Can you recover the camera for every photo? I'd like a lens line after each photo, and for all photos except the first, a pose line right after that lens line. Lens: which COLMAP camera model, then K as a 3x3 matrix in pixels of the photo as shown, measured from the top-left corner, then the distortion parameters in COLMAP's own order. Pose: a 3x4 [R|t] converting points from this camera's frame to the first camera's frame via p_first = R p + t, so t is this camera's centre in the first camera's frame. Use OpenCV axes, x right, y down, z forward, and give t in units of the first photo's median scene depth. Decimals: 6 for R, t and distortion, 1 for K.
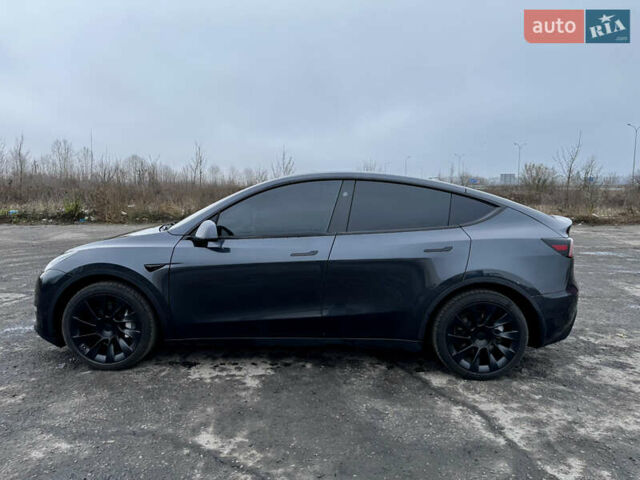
lens RADIAL K [[446.6, 0, 316.0], [0, 446.6, 241.3], [0, 0, 1]] dist [0.045980, -0.044778]
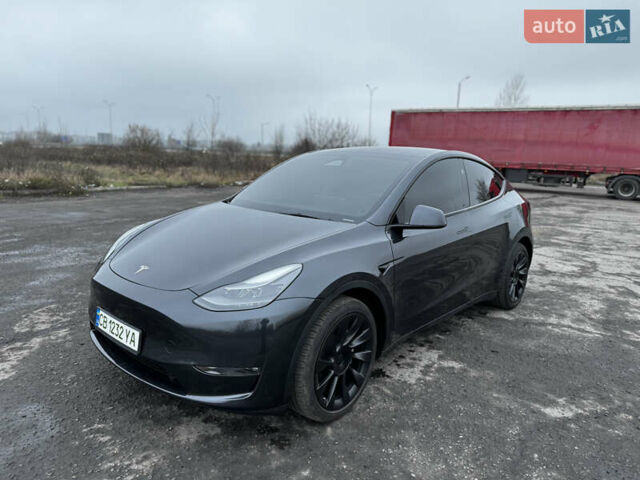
lens RADIAL K [[446.6, 0, 320.4], [0, 446.6, 242.2], [0, 0, 1]] dist [0.045980, -0.044778]
pose [[0.646268, -0.130301, 0.751904, -0.988234], [0.062951, 0.991059, 0.117638, -0.085949], [-0.760509, -0.028692, 0.648693, 0.544217]]
